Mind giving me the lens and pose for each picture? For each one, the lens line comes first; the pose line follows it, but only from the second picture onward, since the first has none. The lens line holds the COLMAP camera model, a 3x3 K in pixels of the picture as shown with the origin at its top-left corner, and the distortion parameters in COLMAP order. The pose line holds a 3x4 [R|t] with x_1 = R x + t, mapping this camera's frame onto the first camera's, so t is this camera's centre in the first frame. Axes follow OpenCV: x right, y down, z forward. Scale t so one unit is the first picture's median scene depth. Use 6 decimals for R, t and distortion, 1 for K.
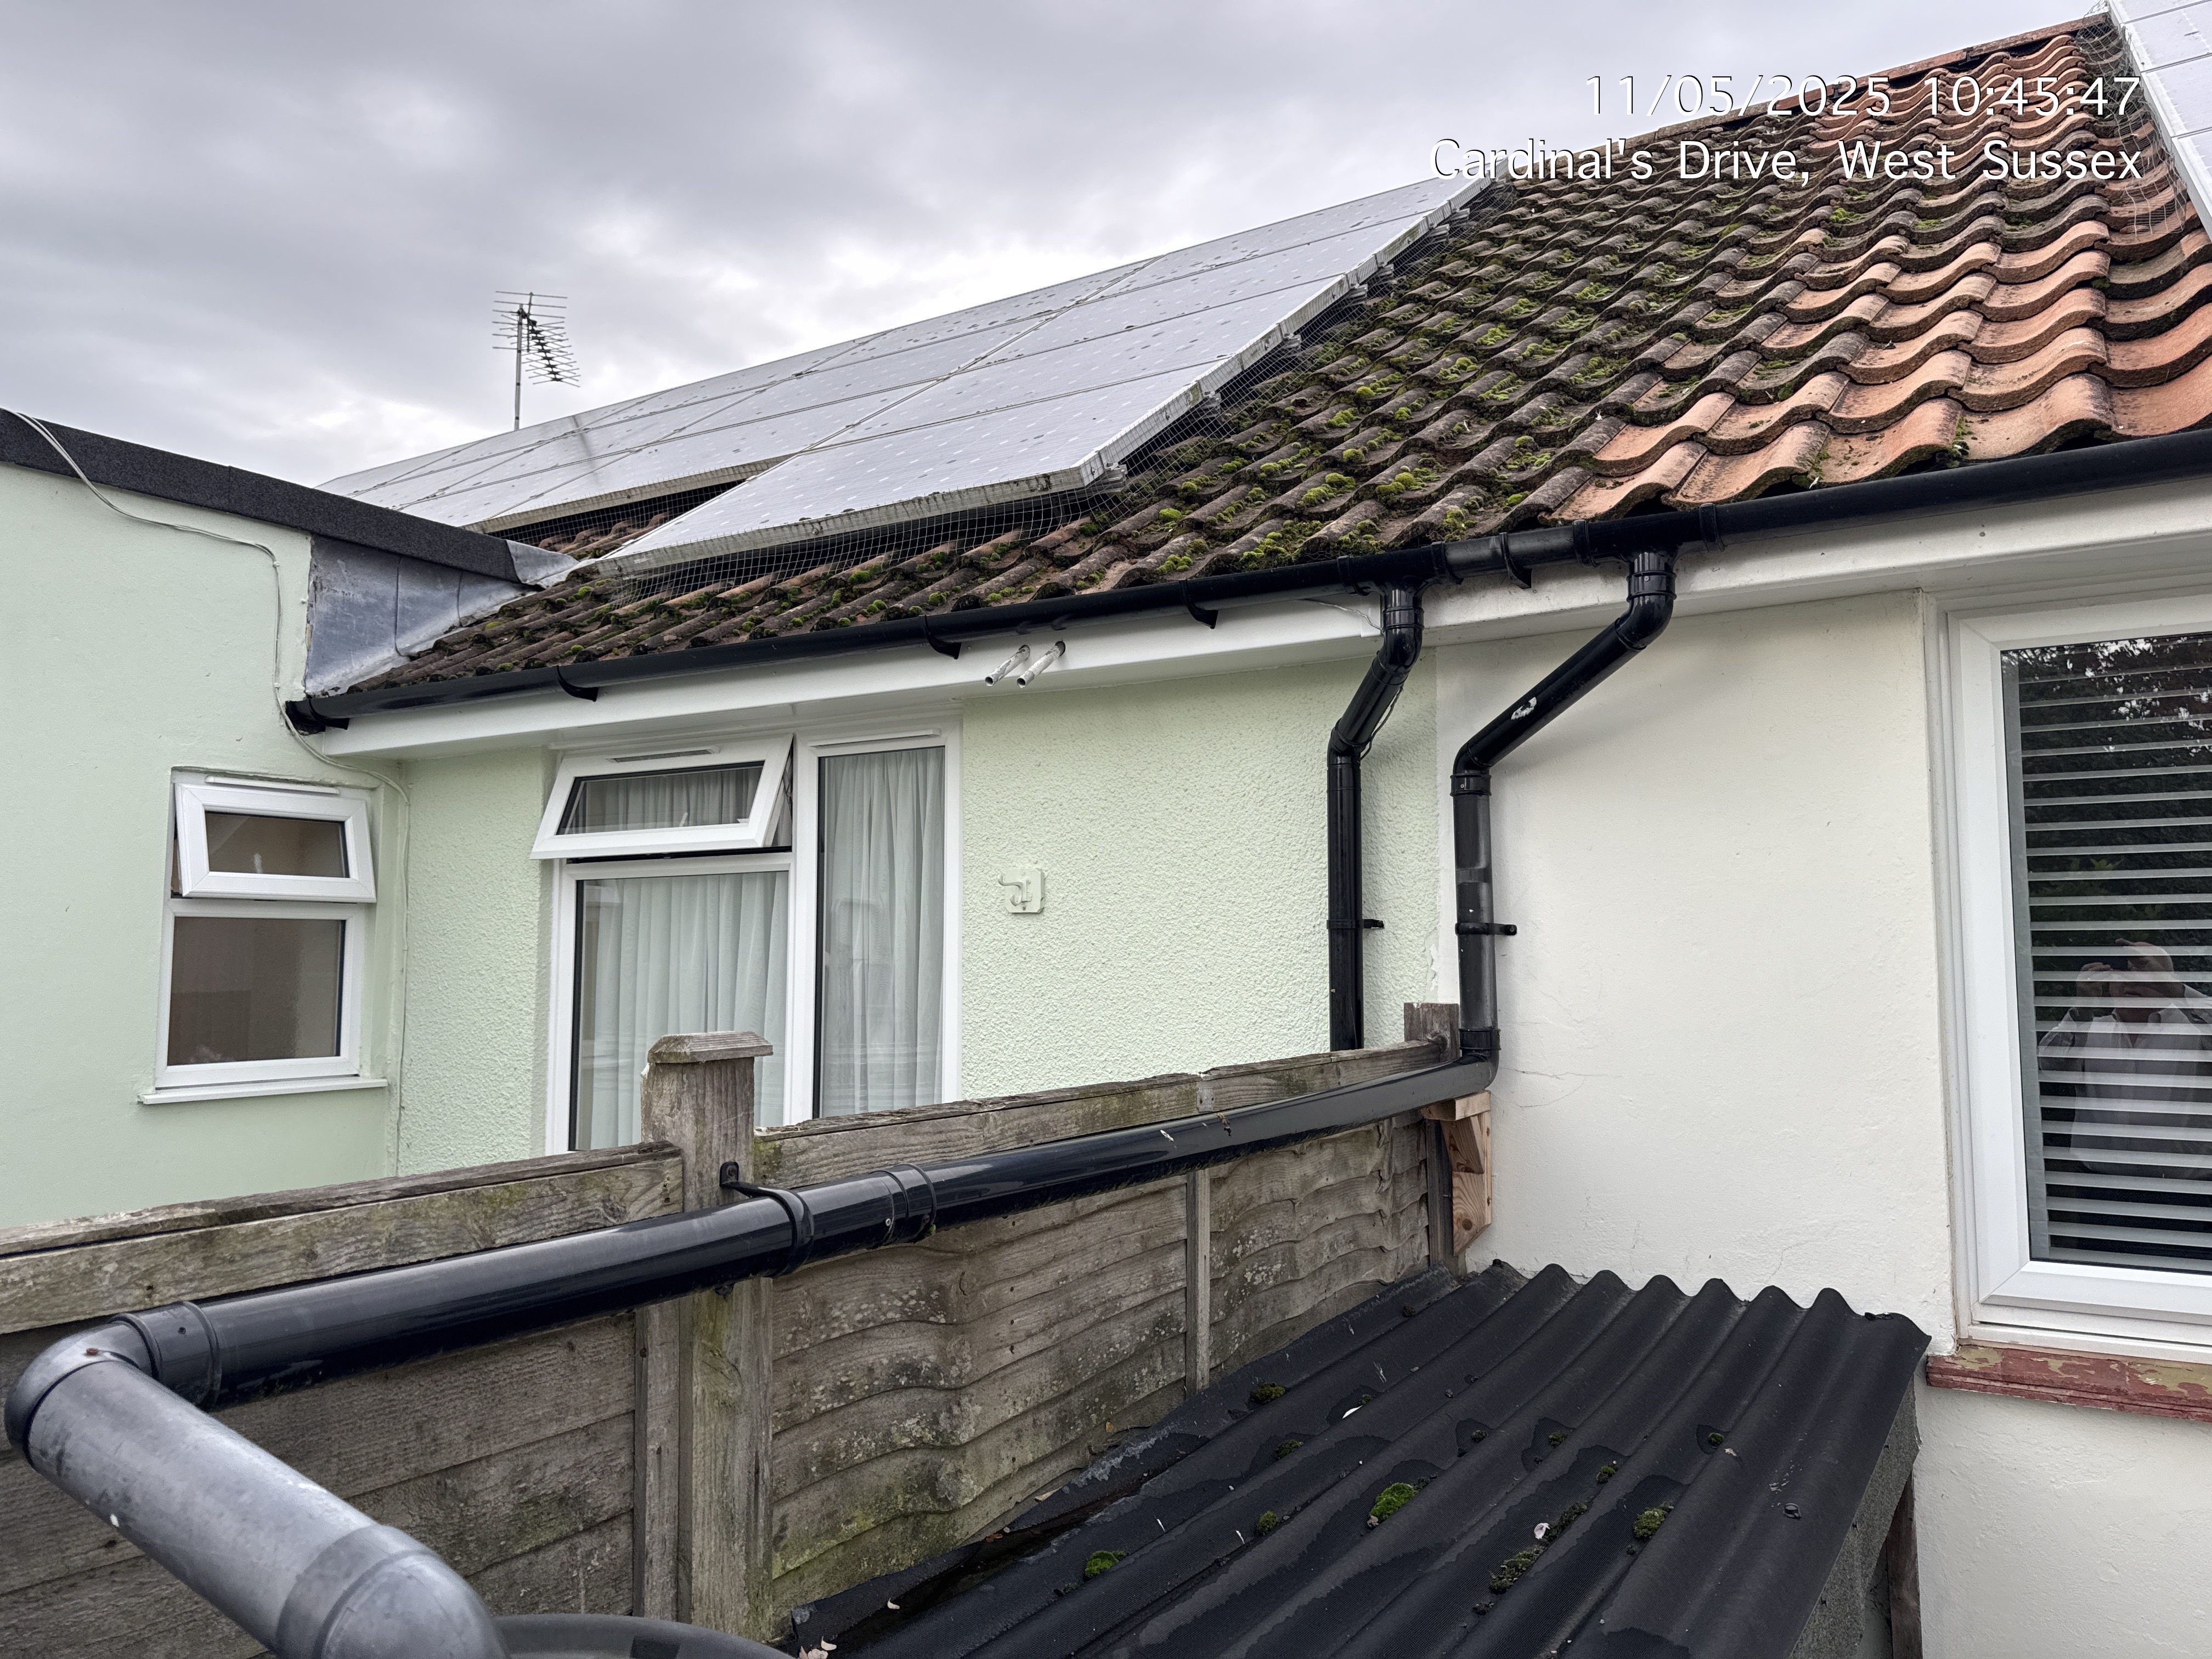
lens RADIAL K [[1525.9, 0, 1113.7], [0, 1525.9, 836.0], [0, 0, 1]] dist [0.045101, -0.057458]
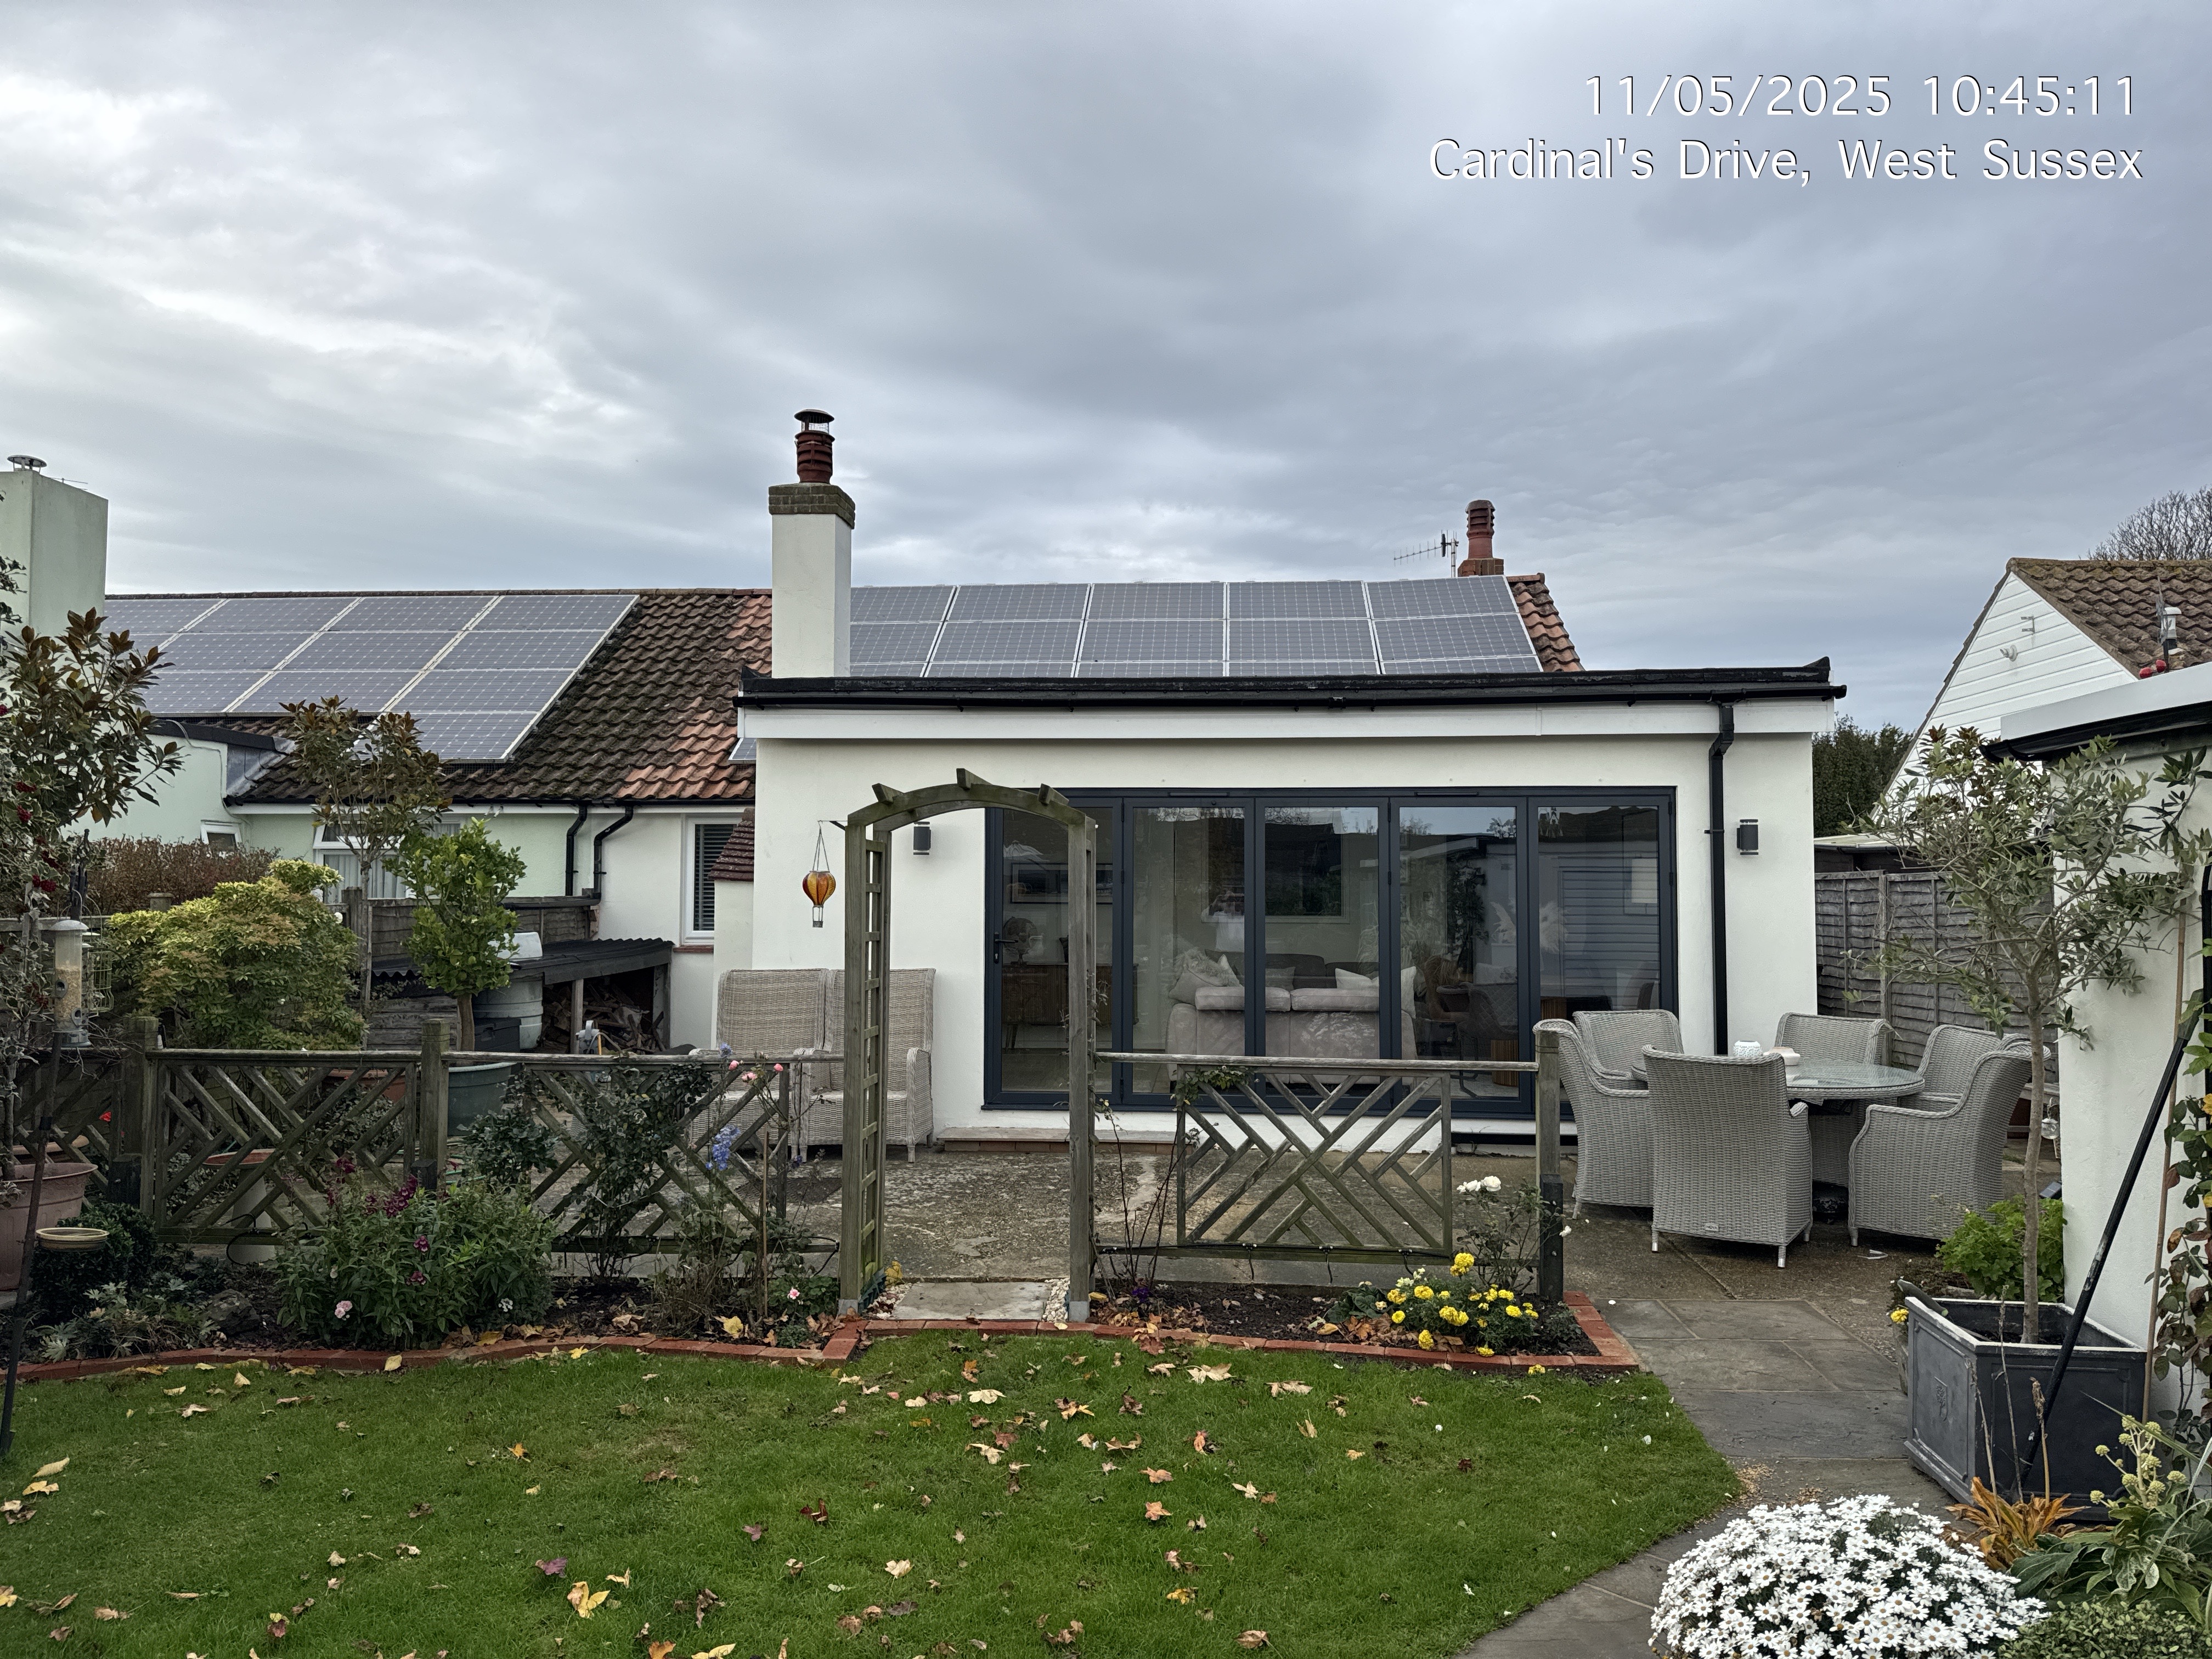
lens RADIAL K [[1525.9, 0, 1105.6], [0, 1525.9, 841.7], [0, 0, 1]] dist [0.045101, -0.057458]
pose [[0.885046, 0.012740, 0.465329, -0.613575], [-0.040715, 0.997913, 0.050119, -0.353236], [-0.463719, -0.063303, 0.883718, -4.109455]]
